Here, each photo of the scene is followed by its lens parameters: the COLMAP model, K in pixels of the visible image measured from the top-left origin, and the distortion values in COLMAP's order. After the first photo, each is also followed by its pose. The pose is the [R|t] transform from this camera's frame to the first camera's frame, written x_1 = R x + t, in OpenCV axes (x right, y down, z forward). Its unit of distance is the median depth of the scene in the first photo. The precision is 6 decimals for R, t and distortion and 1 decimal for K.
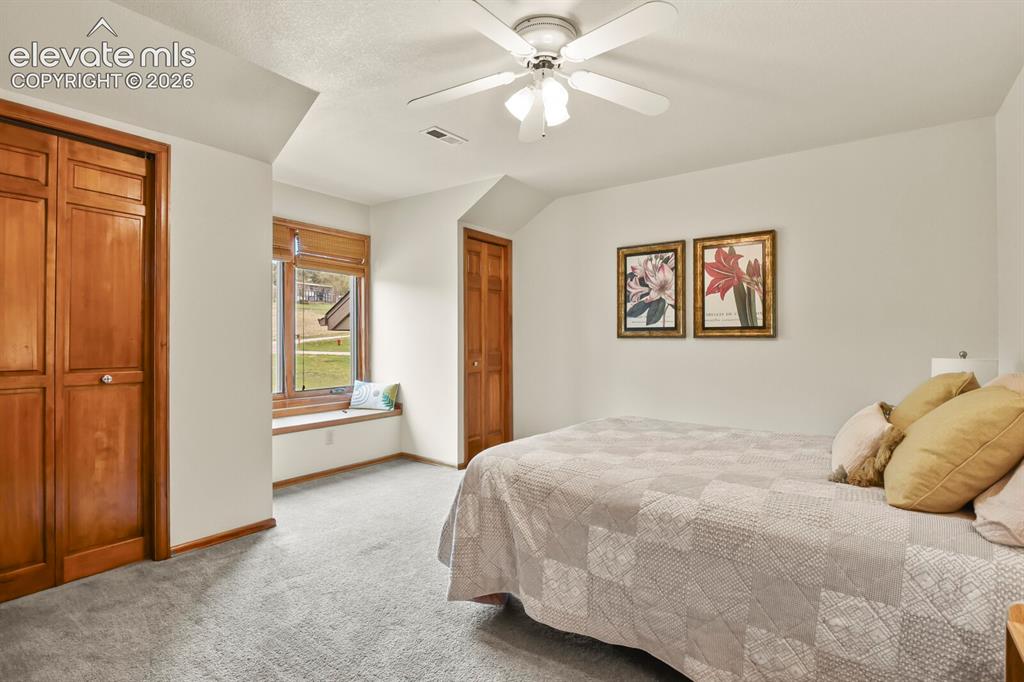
lens RADIAL K [[496.5, 0, 512.9], [0, 496.5, 340.9], [0, 0, 1]] dist [-0.011332, -0.000859]
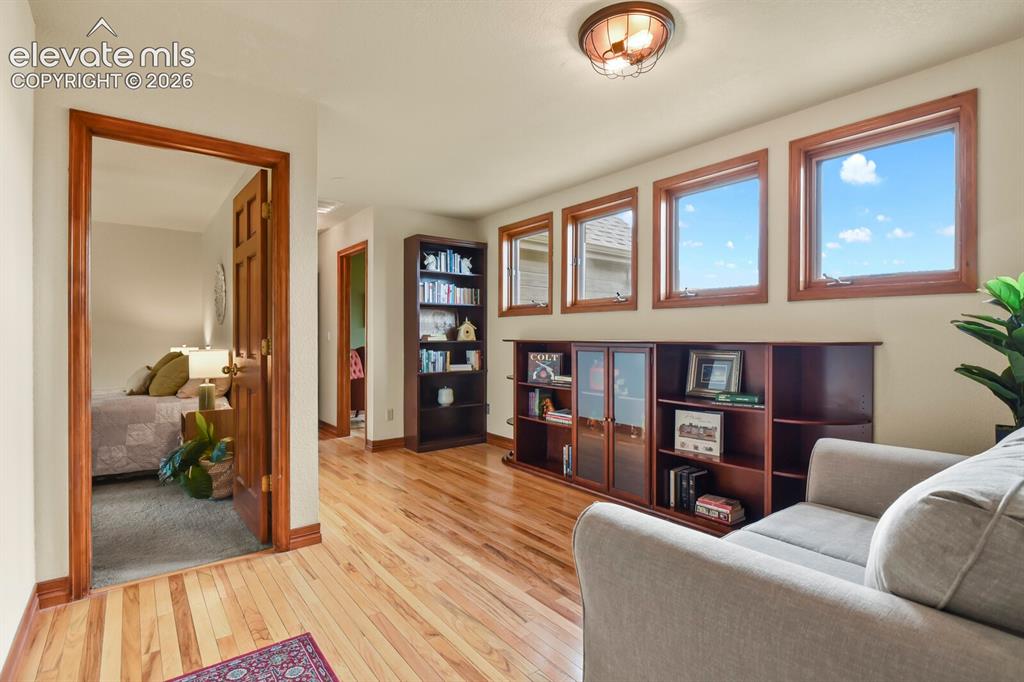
lens RADIAL K [[496.5, 0, 513.2], [0, 496.5, 340.9], [0, 0, 1]] dist [-0.011332, -0.000859]
pose [[0.267786, 0.000633, 0.963478, -1.518999], [-0.007301, 0.999972, 0.001372, -0.007866], [-0.963451, -0.007401, 0.267784, -1.900622]]
